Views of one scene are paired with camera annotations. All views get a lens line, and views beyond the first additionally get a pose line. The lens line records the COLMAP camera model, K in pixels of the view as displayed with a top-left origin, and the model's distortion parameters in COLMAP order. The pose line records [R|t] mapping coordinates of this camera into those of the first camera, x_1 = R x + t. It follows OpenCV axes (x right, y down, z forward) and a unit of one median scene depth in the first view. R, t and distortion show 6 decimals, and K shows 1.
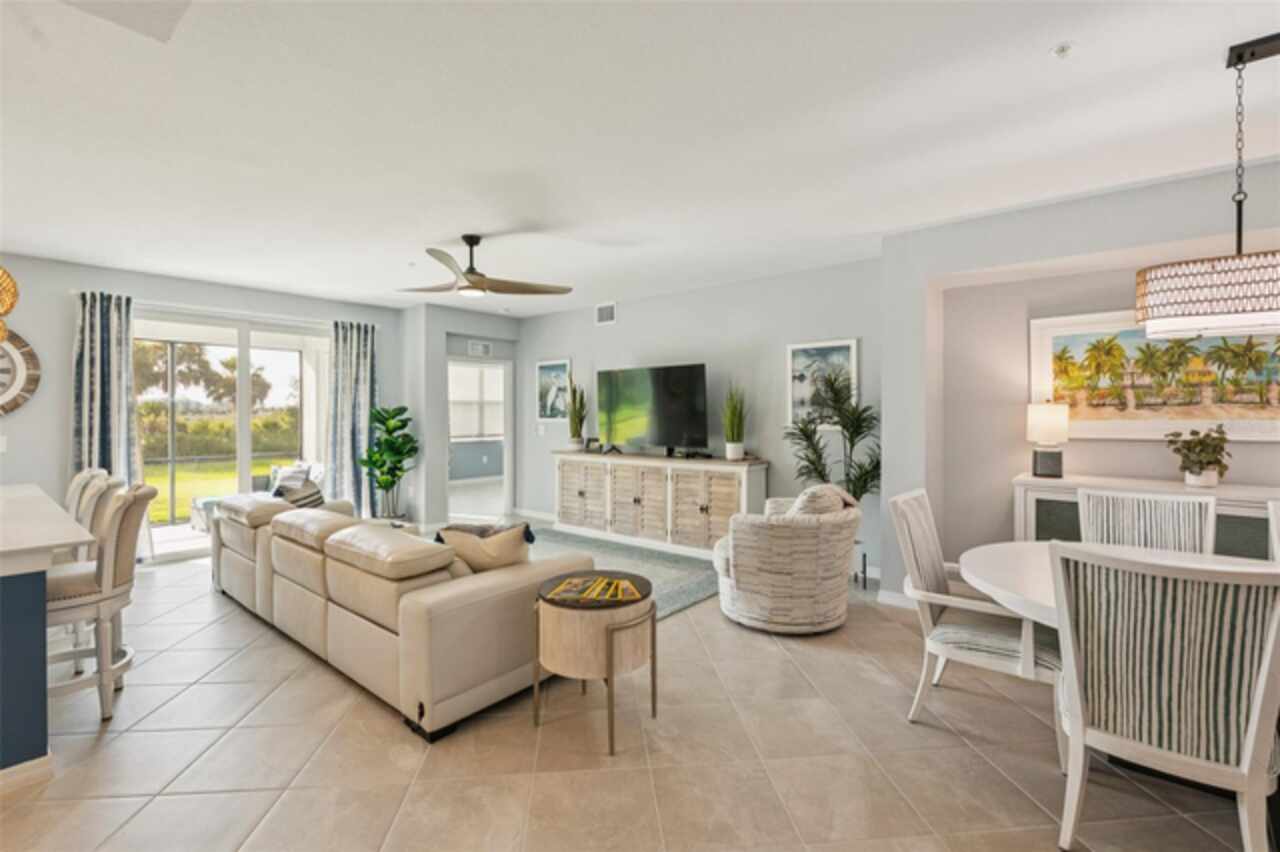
lens RADIAL K [[566.2, 0, 642.5], [0, 566.2, 419.1], [0, 0, 1]] dist [-0.001477, -0.000542]
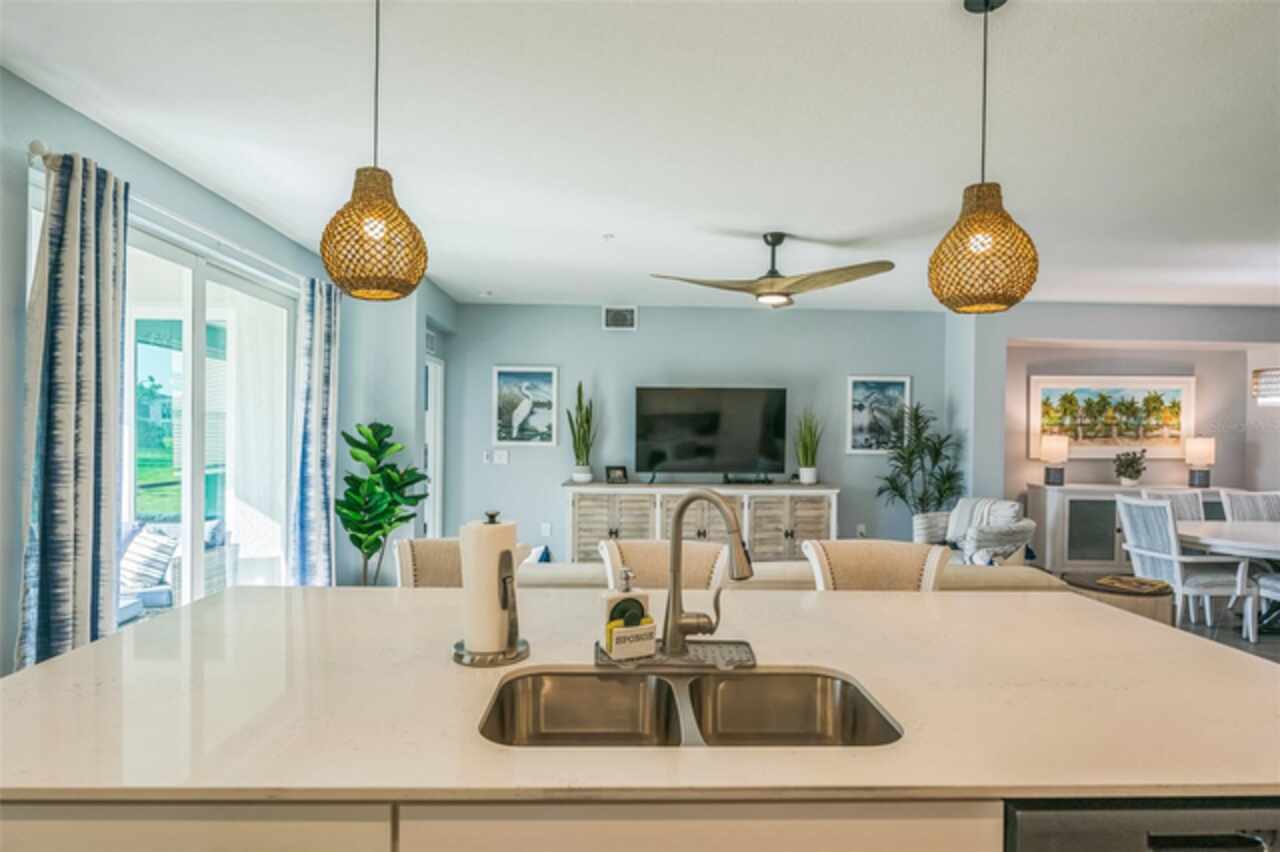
lens RADIAL K [[678.6, 0, 639.1], [0, 678.6, 437.2], [0, 0, 1]] dist [-0.001418, -0.000648]
pose [[0.752293, 0.009426, 0.658761, -0.928588], [-0.006080, 0.999954, -0.007365, -0.001610], [-0.658801, 0.001535, 0.752316, 0.288890]]
